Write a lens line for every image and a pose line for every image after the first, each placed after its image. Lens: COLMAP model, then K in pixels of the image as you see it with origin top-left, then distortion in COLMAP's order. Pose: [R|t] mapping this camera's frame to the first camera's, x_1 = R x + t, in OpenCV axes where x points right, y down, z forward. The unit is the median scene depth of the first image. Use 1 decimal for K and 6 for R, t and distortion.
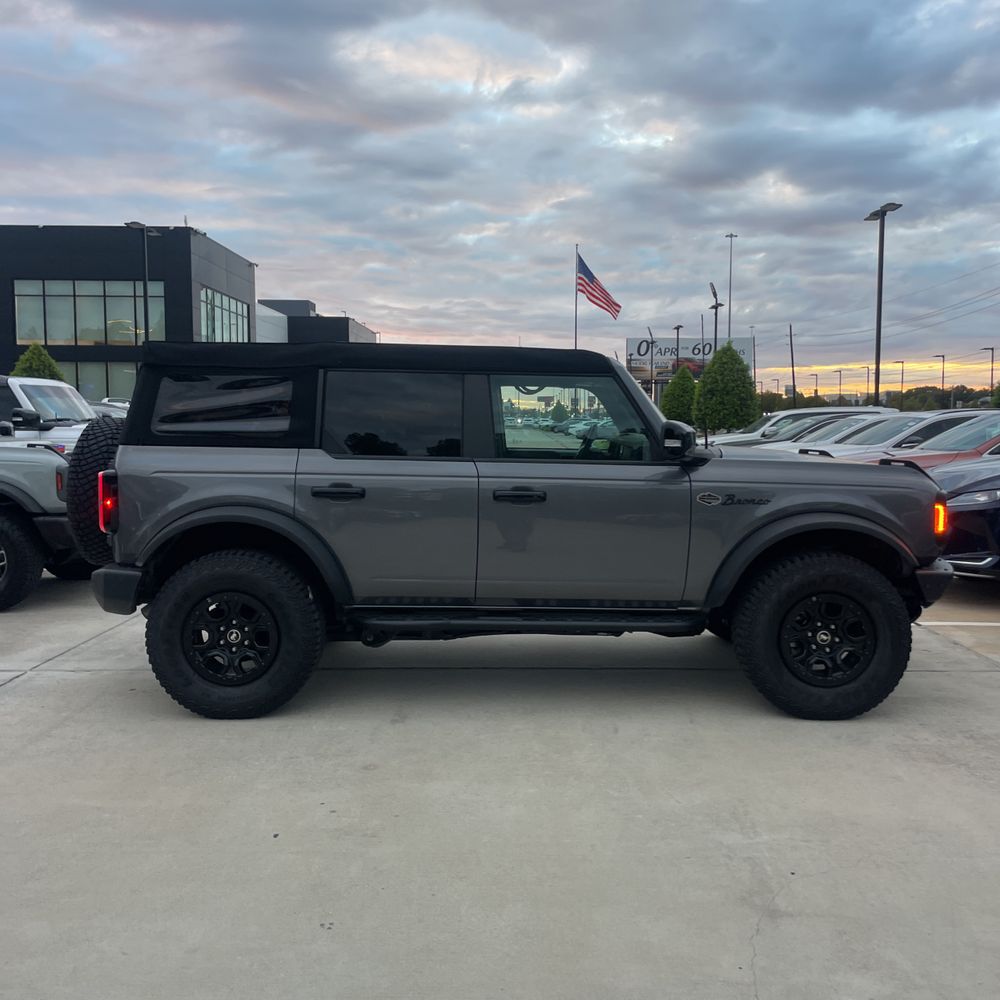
lens RADIAL K [[1023.3, 0, 519.7], [0, 1023.3, 485.5], [0, 0, 1]] dist [0.122452, -0.219236]
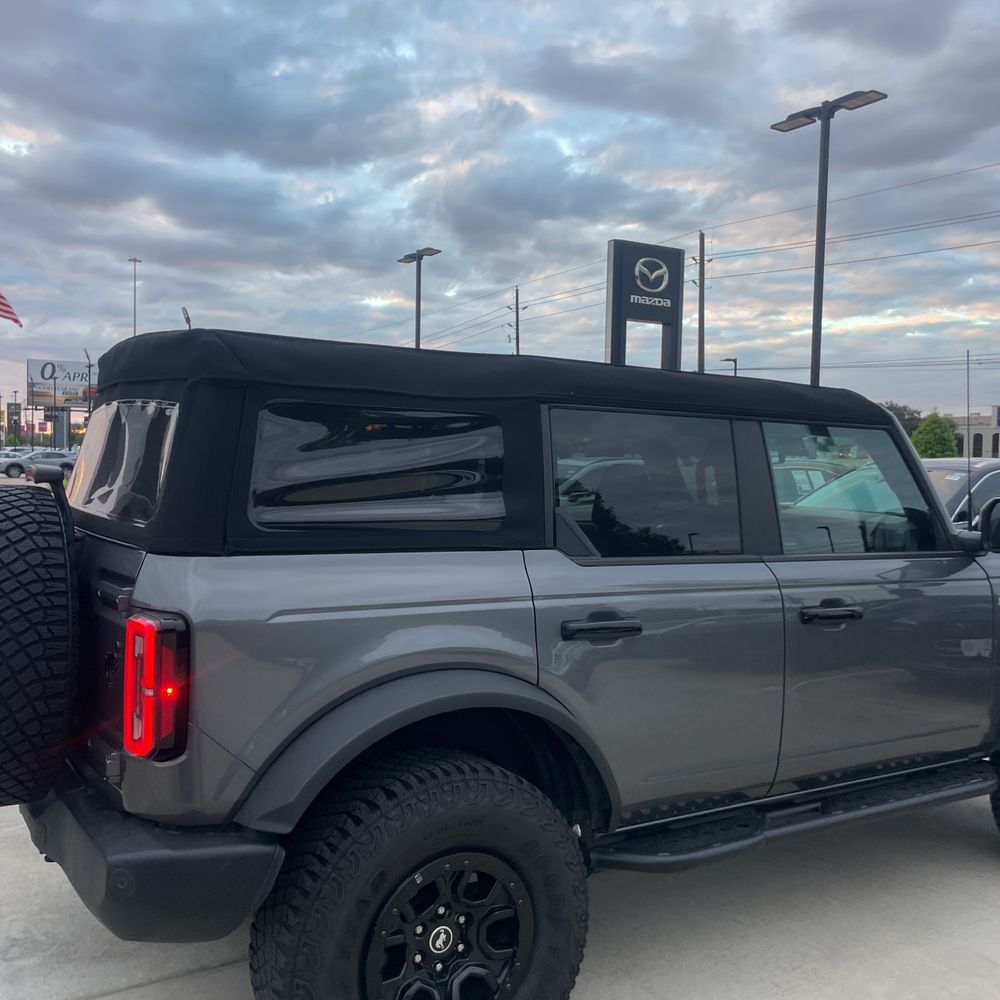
lens RADIAL K [[1020.5, 0, 483.2], [0, 1020.5, 495.1], [0, 0, 1]] dist [0.122475, -0.187665]
pose [[0.850195, -0.006789, 0.526425, -0.516395], [0.018426, 0.999688, -0.016865, -0.056550], [-0.526146, 0.024038, 0.850054, 0.565055]]
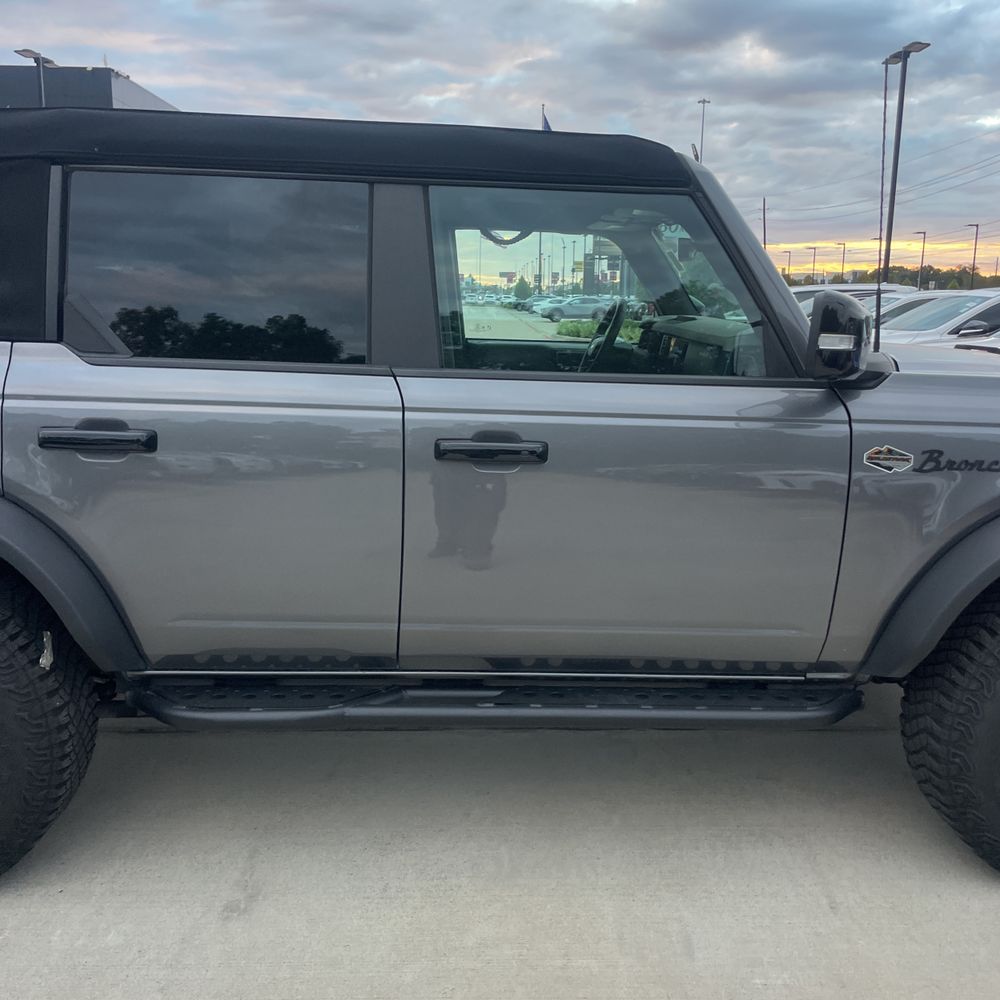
lens RADIAL K [[1015.0, 0, 524.0], [0, 1015.0, 502.1], [0, 0, 1]] dist [0.126098, -0.205140]
pose [[0.999163, 0.005226, 0.040580, -0.003747], [-0.010625, 0.990925, 0.133997, -0.029299], [-0.039512, -0.134316, 0.990151, 0.529308]]
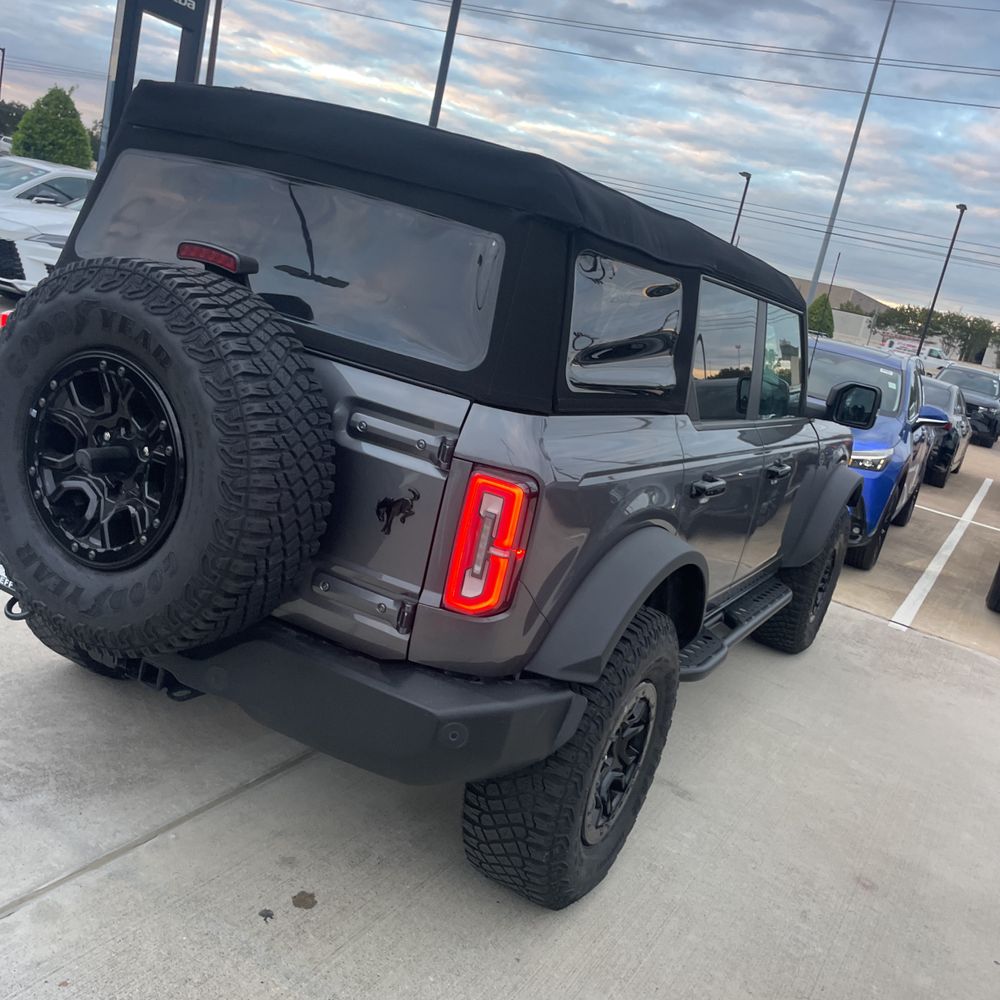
lens RADIAL K [[1023.3, 0, 519.7], [0, 1023.3, 485.5], [0, 0, 1]] dist [0.122452, -0.219236]
pose [[0.446622, -0.090368, 0.890147, -0.776375], [-0.160054, 0.970769, 0.178858, -0.086660], [-0.880290, -0.222354, 0.419103, 0.835961]]
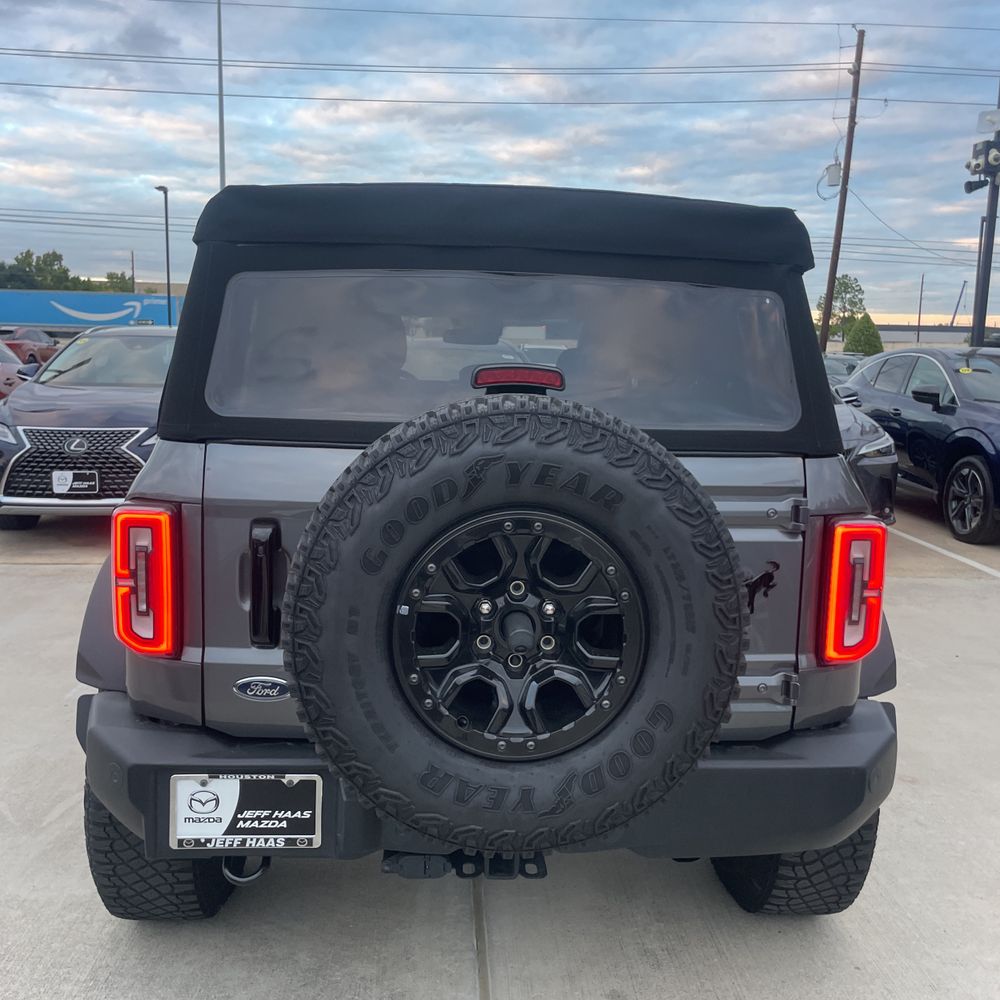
lens RADIAL K [[1030.8, 0, 495.0], [0, 1030.8, 499.4], [0, 0, 1]] dist [0.141163, -0.248595]
pose [[-0.068439, -0.155443, 0.985471, -0.821608], [0.042419, 0.986441, 0.158542, -0.097874], [-0.996753, 0.052653, -0.060917, 1.194154]]
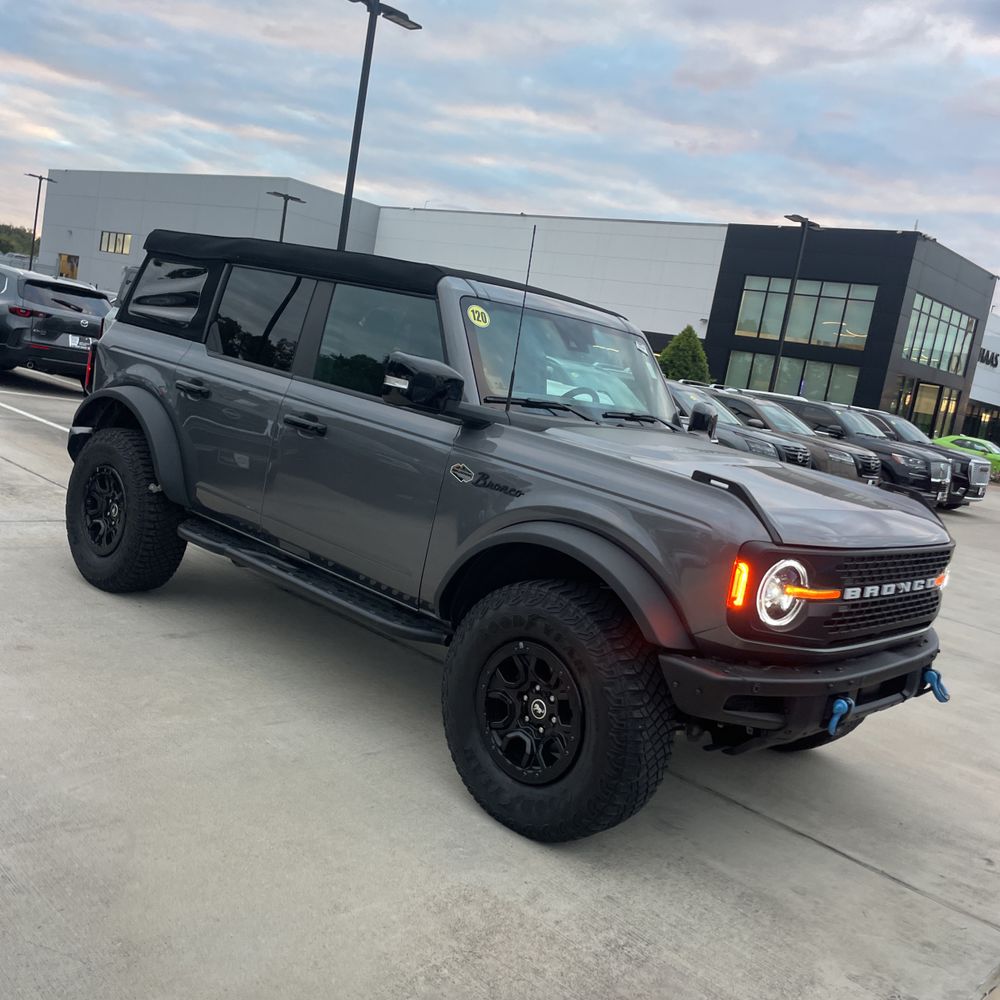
lens RADIAL K [[1013.2, 0, 508.5], [0, 1013.2, 499.0], [0, 0, 1]] dist [0.129171, -0.191045]
pose [[0.727541, 0.215557, -0.651322, 0.676964], [-0.216177, 0.973026, 0.080552, -0.033902], [0.651116, 0.082196, 0.754514, 0.477999]]
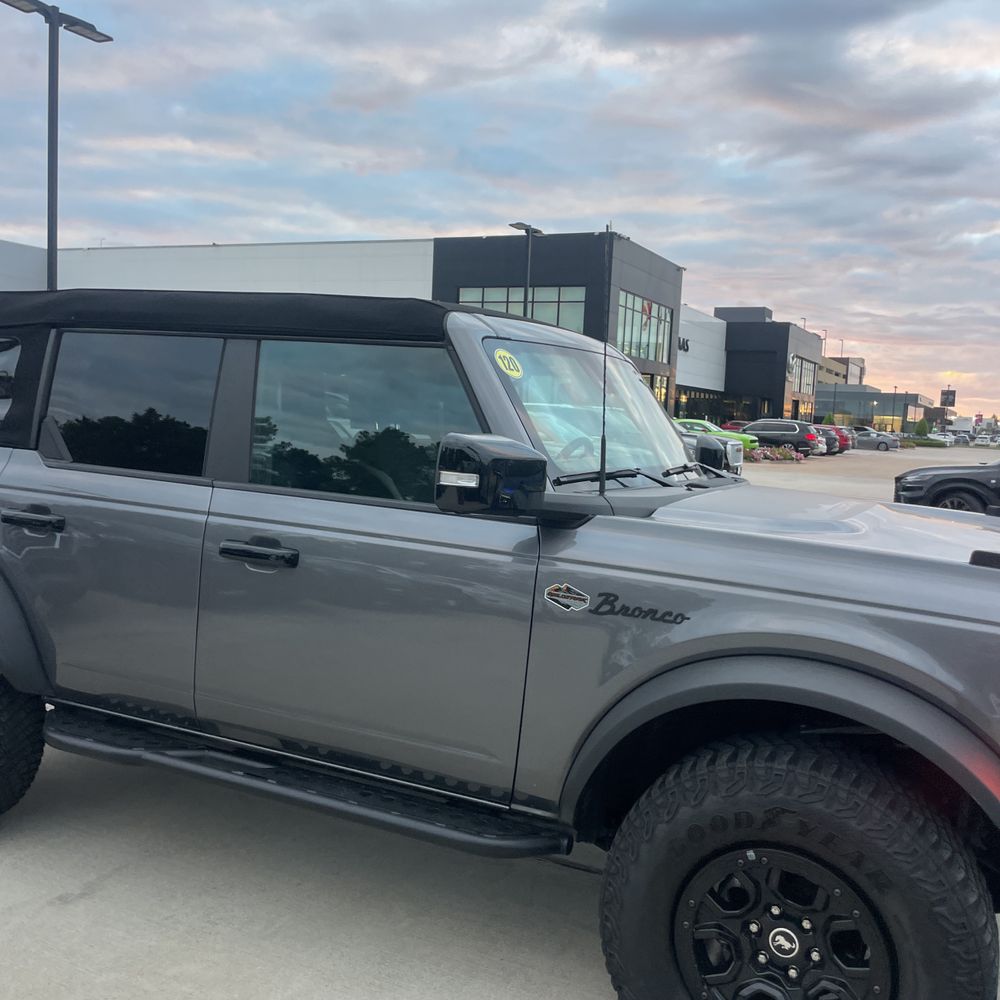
lens RADIAL K [[1025.7, 0, 511.2], [0, 1025.7, 498.1], [0, 0, 1]] dist [0.112059, -0.167855]
pose [[0.896969, 0.075854, -0.435536, 0.367561], [-0.074782, 0.997007, 0.019630, -0.041447], [0.435722, 0.014963, 0.899957, 0.545914]]
